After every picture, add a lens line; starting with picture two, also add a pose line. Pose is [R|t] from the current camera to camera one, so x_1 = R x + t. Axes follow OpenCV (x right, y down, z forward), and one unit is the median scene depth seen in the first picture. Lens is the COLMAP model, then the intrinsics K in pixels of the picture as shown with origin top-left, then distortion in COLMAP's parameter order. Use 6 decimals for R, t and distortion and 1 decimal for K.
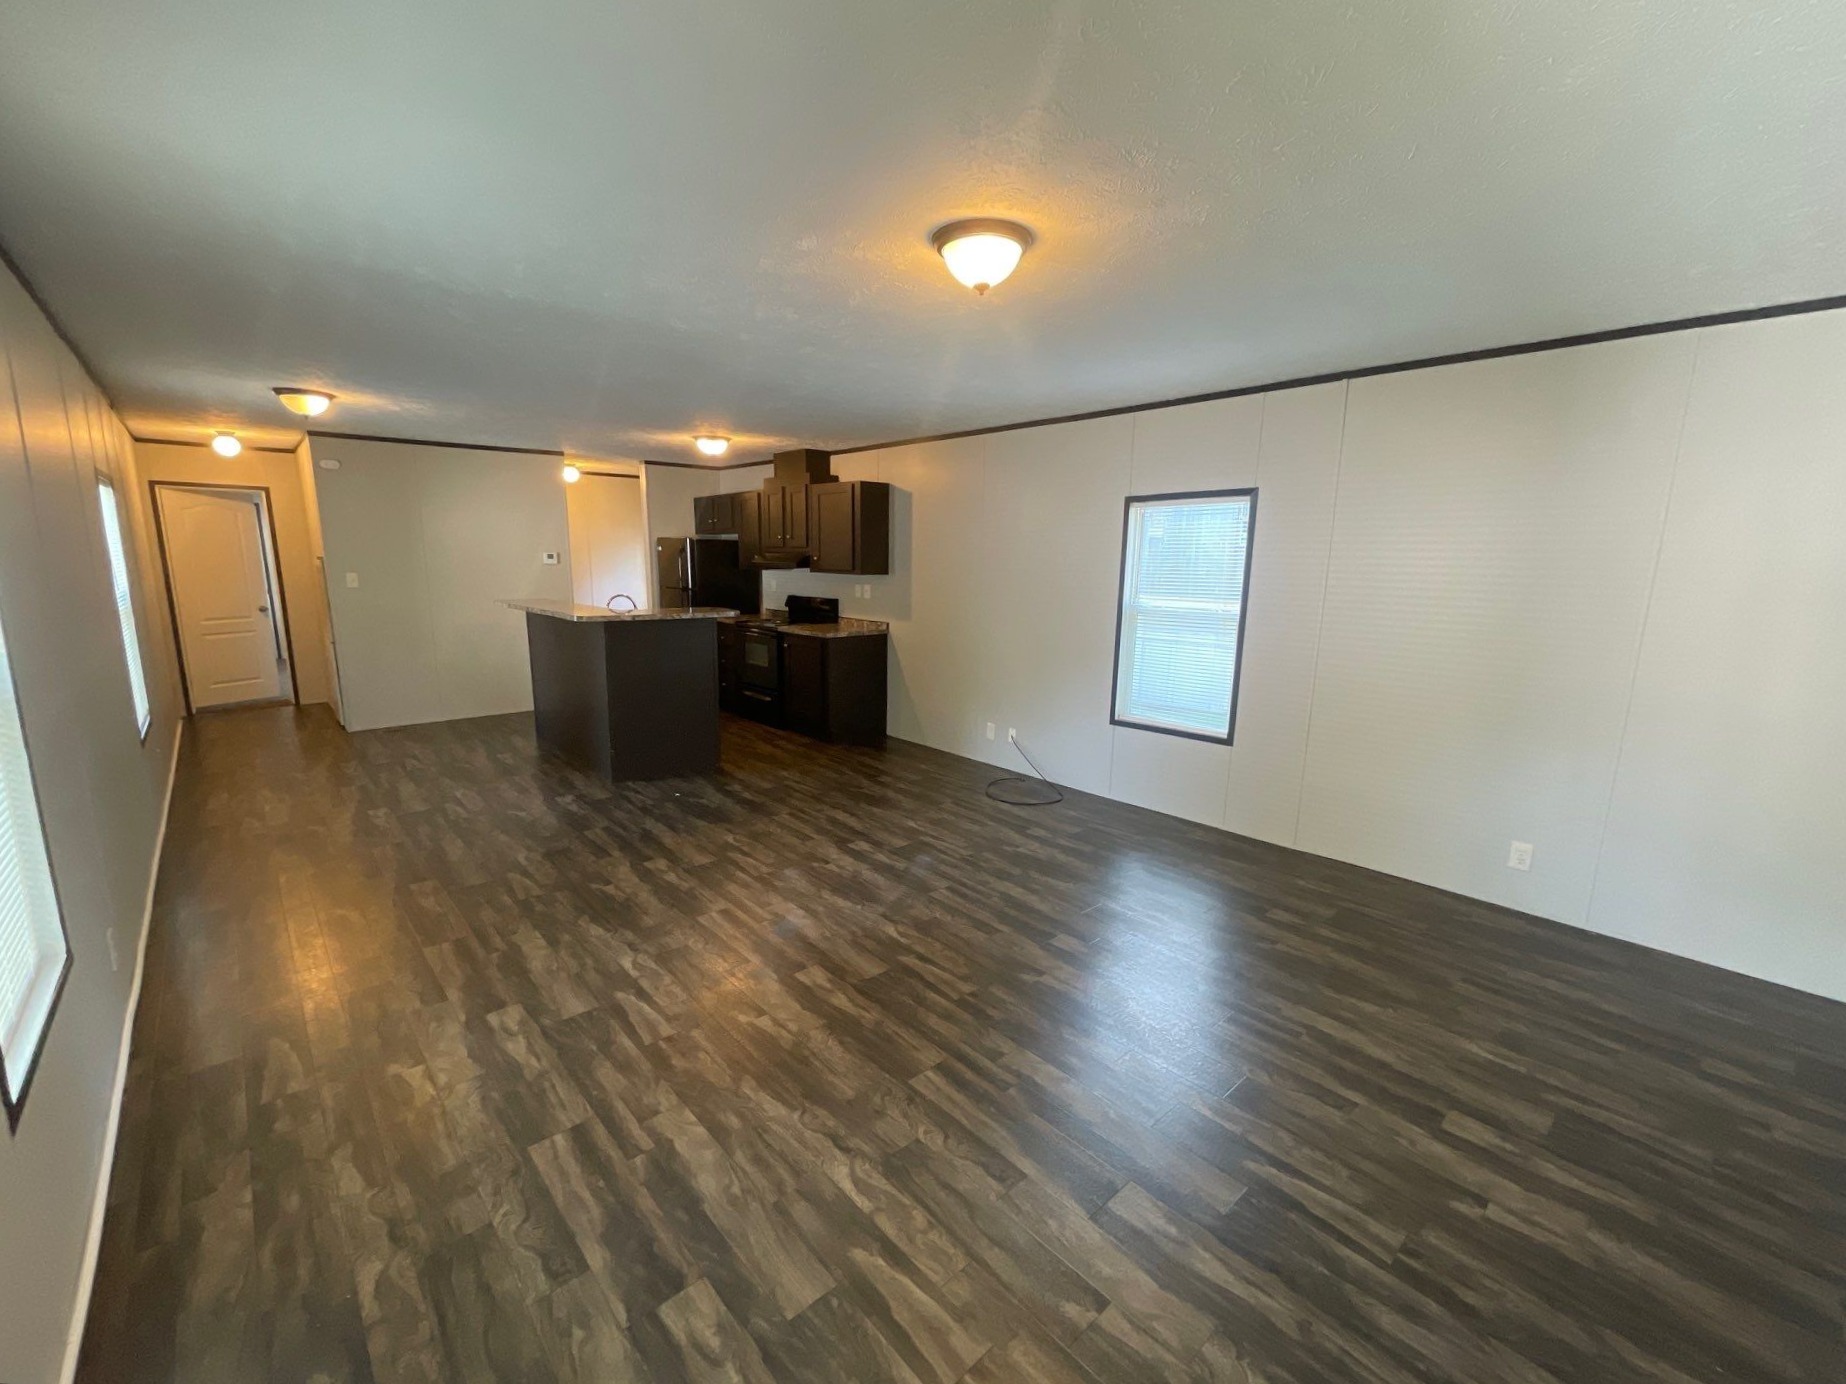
lens RADIAL K [[758.2, 0, 923.0], [0, 758.2, 692.0], [0, 0, 1]] dist [-0.000212, -0.000001]
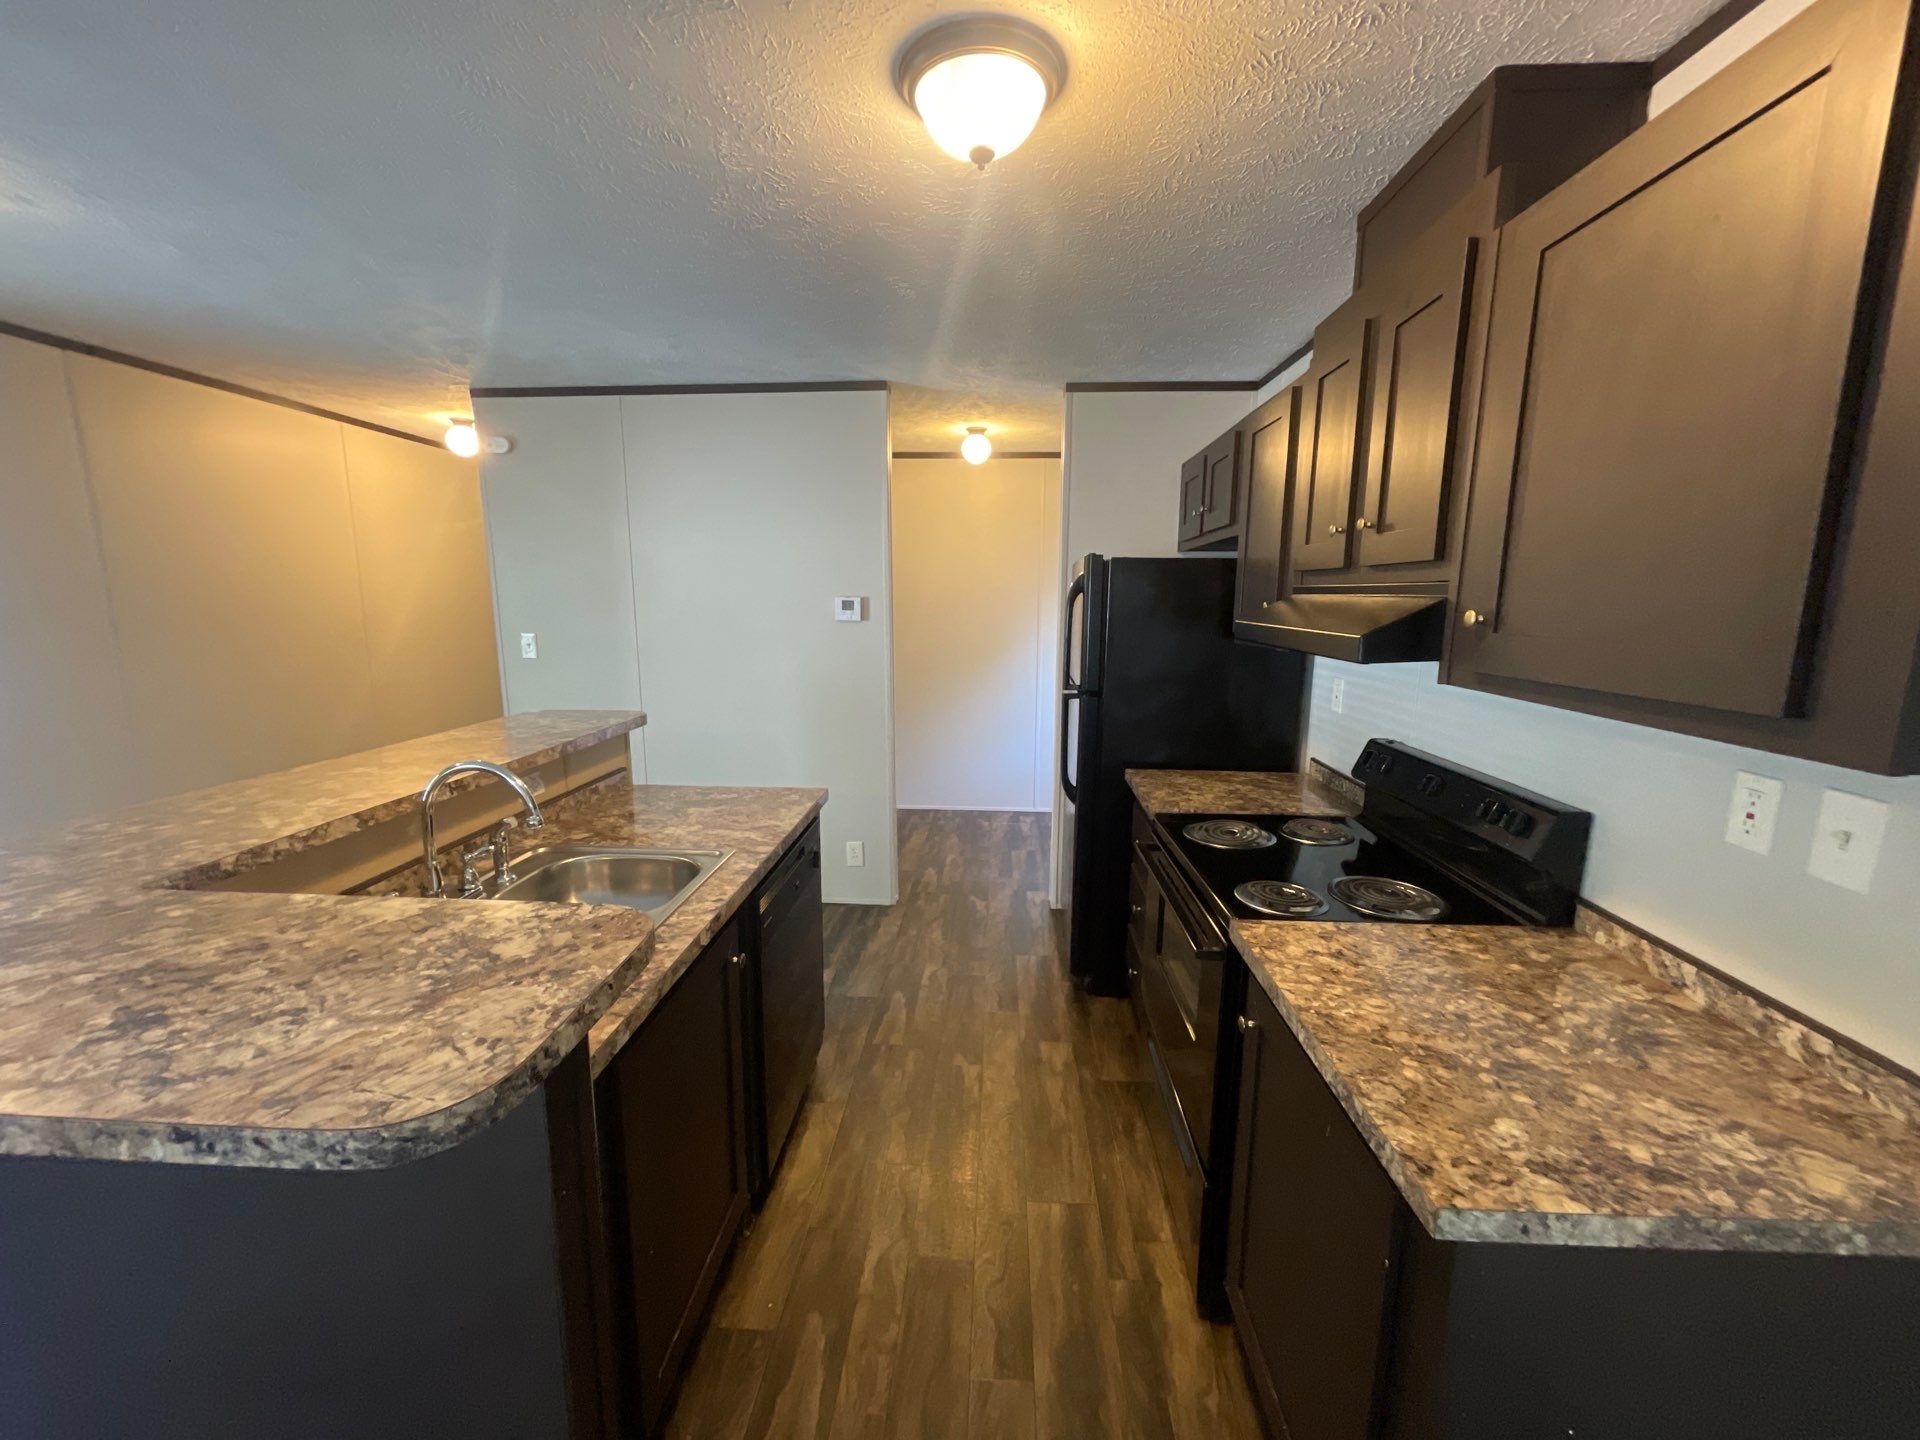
lens RADIAL K [[695.5, 0, 958.5], [0, 695.5, 743.3], [0, 0, 1]] dist [-0.051072, 0.000018]
pose [[0.693505, 0.142760, -0.706166, -0.037194], [-0.130975, 0.988820, 0.071276, -0.046152], [0.708446, 0.043060, 0.704450, 0.258985]]
